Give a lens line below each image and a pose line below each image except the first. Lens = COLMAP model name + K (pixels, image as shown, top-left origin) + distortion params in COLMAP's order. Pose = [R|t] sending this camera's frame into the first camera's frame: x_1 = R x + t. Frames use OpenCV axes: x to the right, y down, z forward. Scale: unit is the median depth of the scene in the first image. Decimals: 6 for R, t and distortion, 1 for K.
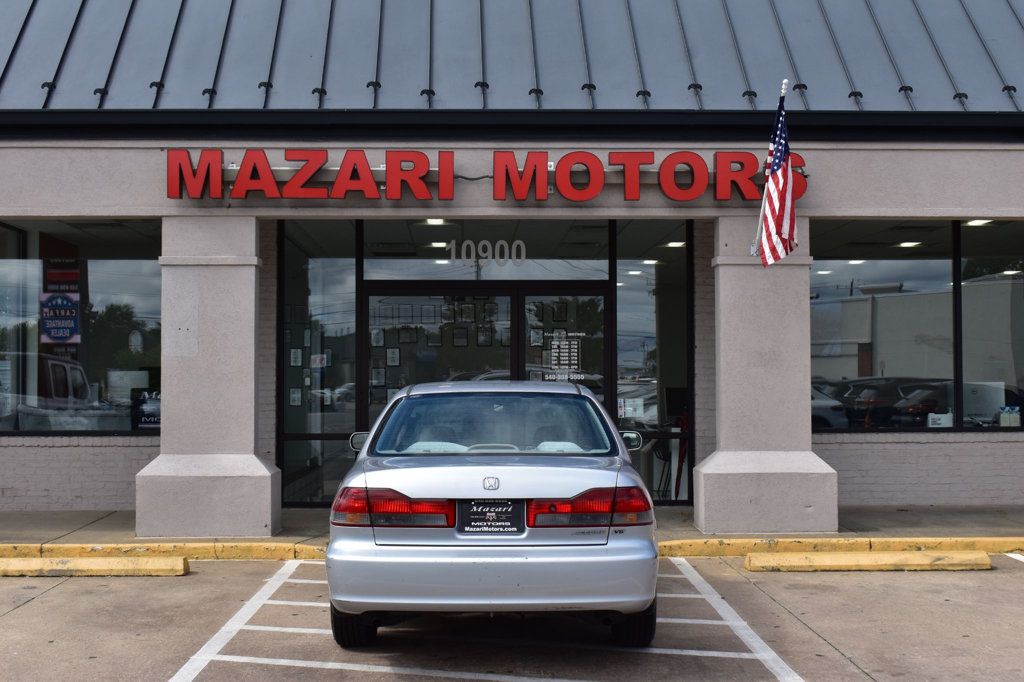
lens RADIAL K [[1401.4, 0, 512.0], [0, 1401.4, 341.0], [0, 0, 1]] dist [-0.027035, -0.013664]
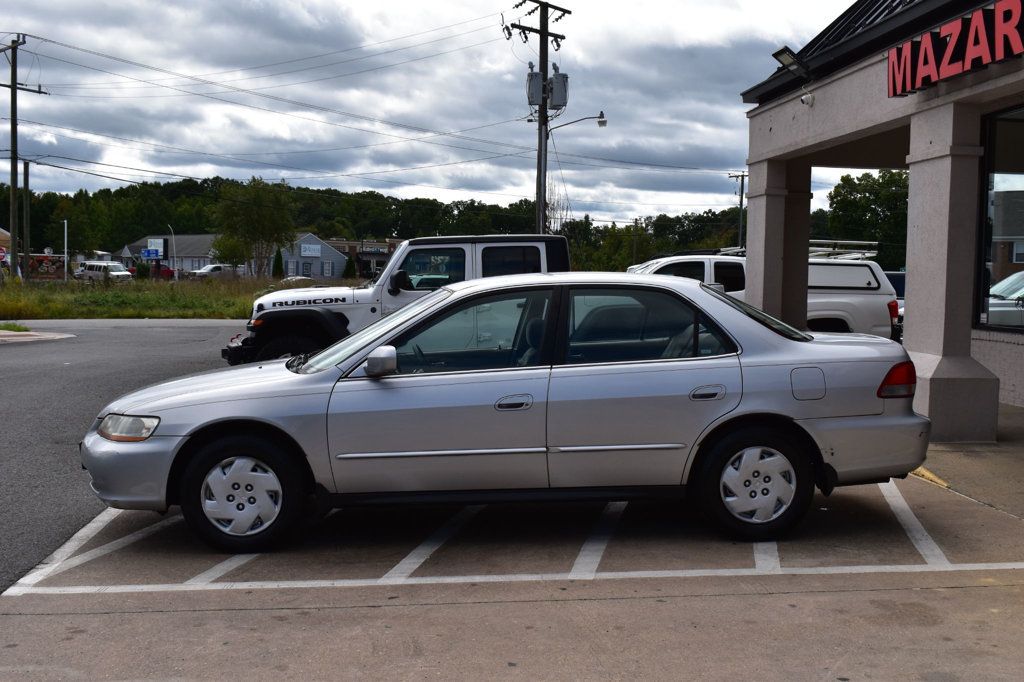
lens RADIAL K [[1171.6, 0, 512.0], [0, 1171.6, 341.0], [0, 0, 1]] dist [-0.064518, -0.005090]
pose [[0.068493, 0.062128, -0.995715, 0.567995], [0.013469, 0.997911, 0.063192, 0.016335], [0.997561, -0.017740, 0.067513, 0.651689]]
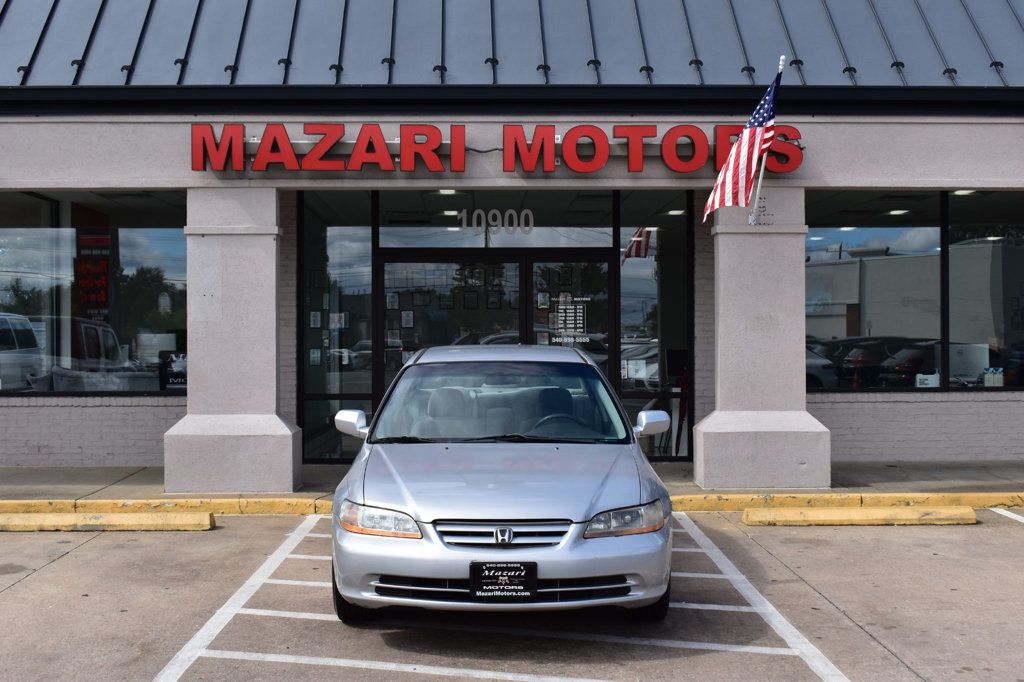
lens RADIAL K [[1321.9, 0, 512.0], [0, 1321.9, 341.0], [0, 0, 1]] dist [-0.034049, -0.025284]
pose [[0.999985, -0.000898, -0.005332, -0.001395], [0.001058, 0.999543, 0.030206, -0.003975], [0.005303, -0.030211, 0.999529, 0.009982]]
